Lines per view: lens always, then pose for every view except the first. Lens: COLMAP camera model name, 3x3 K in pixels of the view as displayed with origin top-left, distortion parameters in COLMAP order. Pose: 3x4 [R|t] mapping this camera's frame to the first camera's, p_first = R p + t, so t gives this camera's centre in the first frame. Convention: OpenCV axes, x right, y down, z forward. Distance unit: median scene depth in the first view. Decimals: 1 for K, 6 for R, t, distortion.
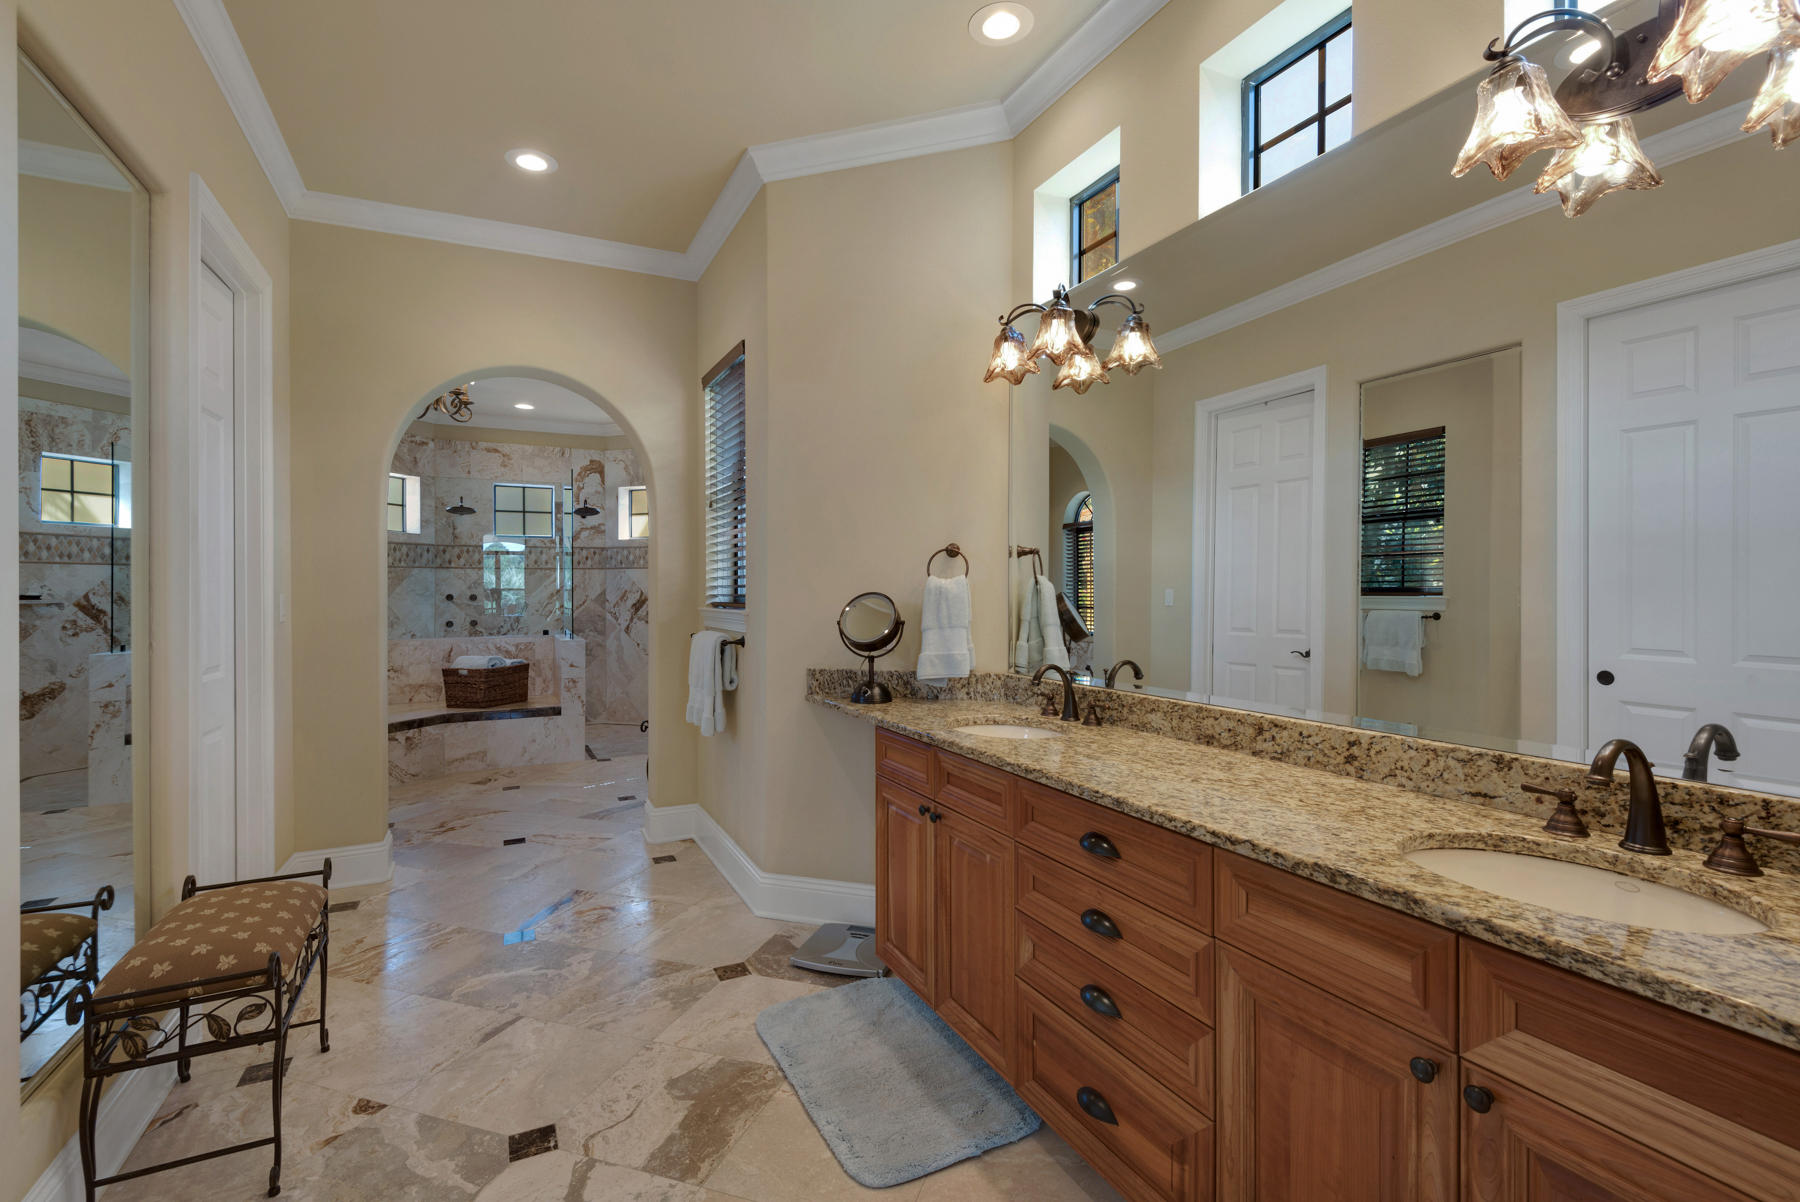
lens RADIAL K [[819.9, 0, 898.1], [0, 819.9, 597.3], [0, 0, 1]] dist [0.025377, -0.011166]
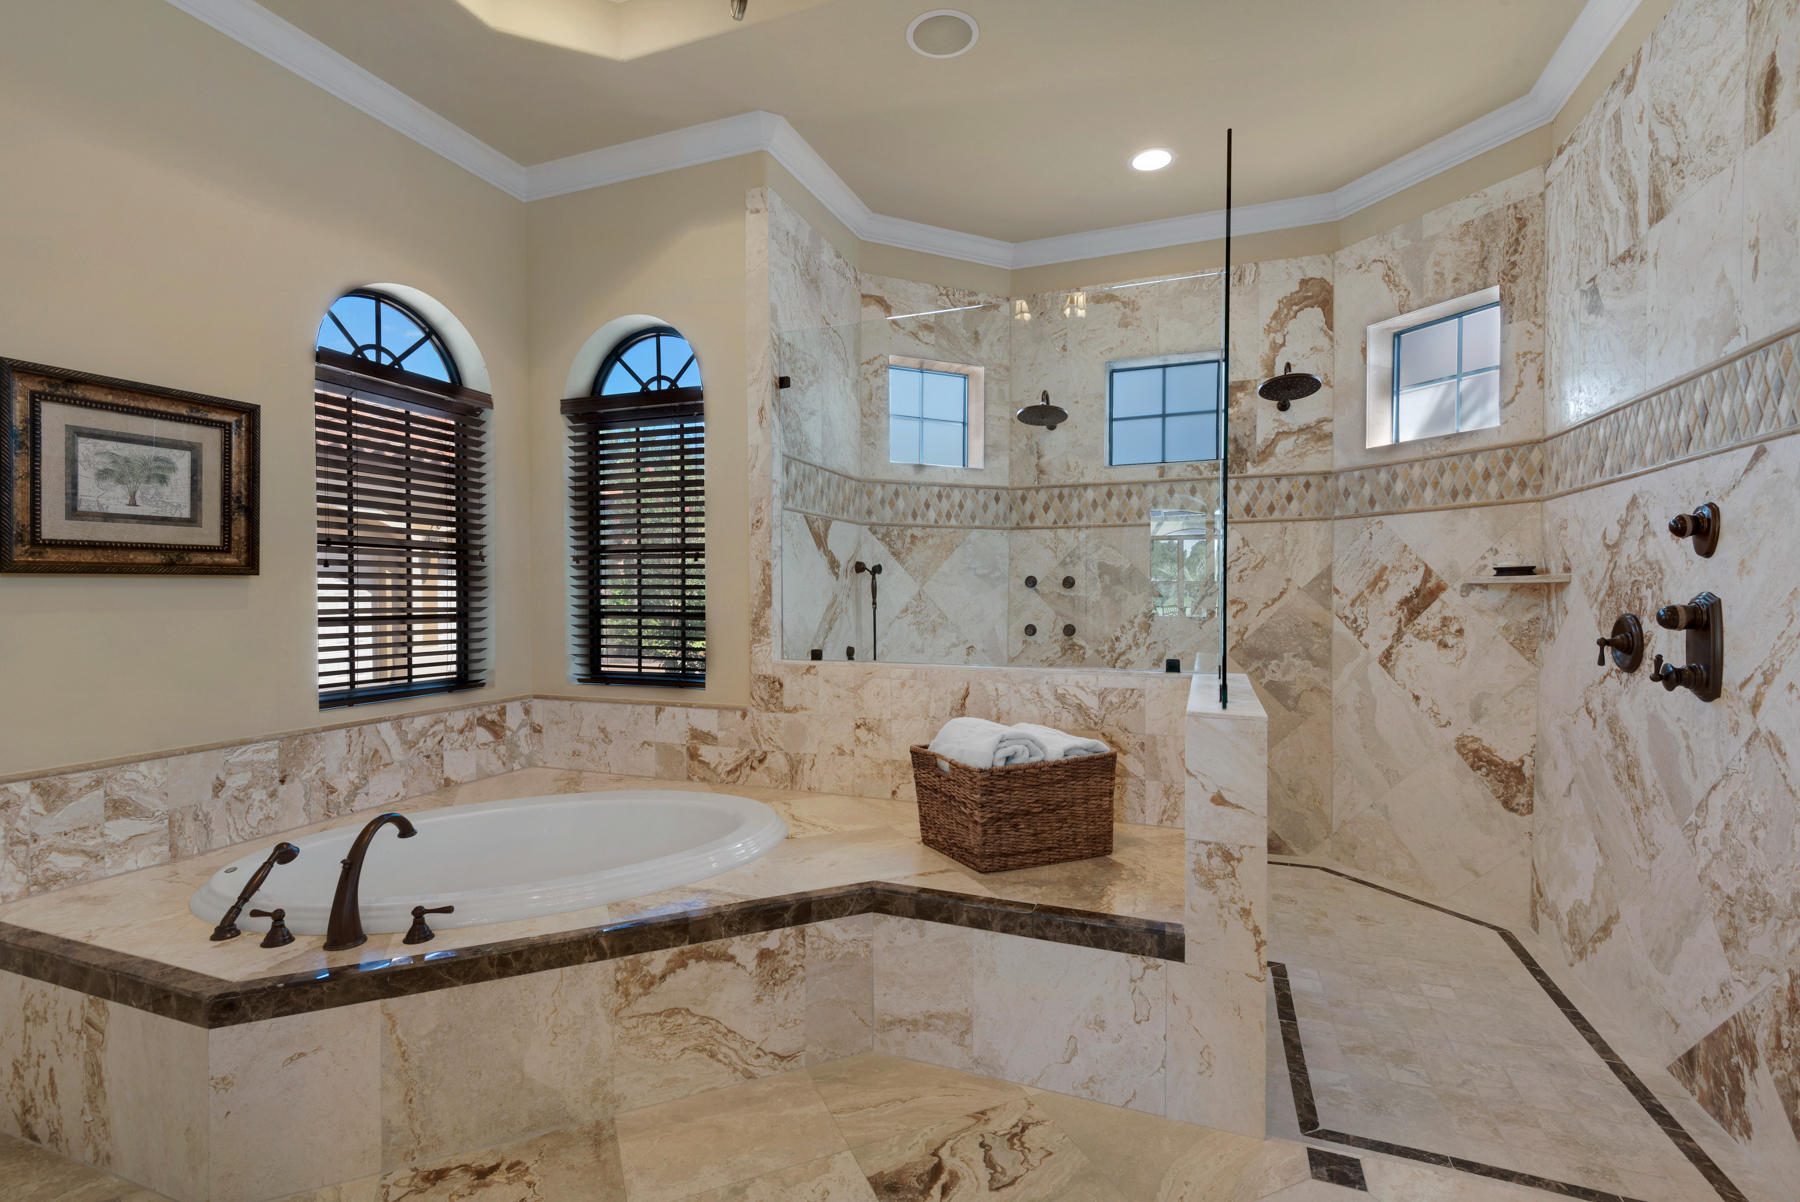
lens RADIAL K [[819.9, 0, 898.1], [0, 819.9, 597.3], [0, 0, 1]] dist [0.025377, -0.011166]
pose [[0.688290, 0.010843, -0.725354, -0.206293], [-0.010888, 0.999930, 0.004617, 0.008827], [0.725354, 0.004720, 0.688360, 0.557480]]
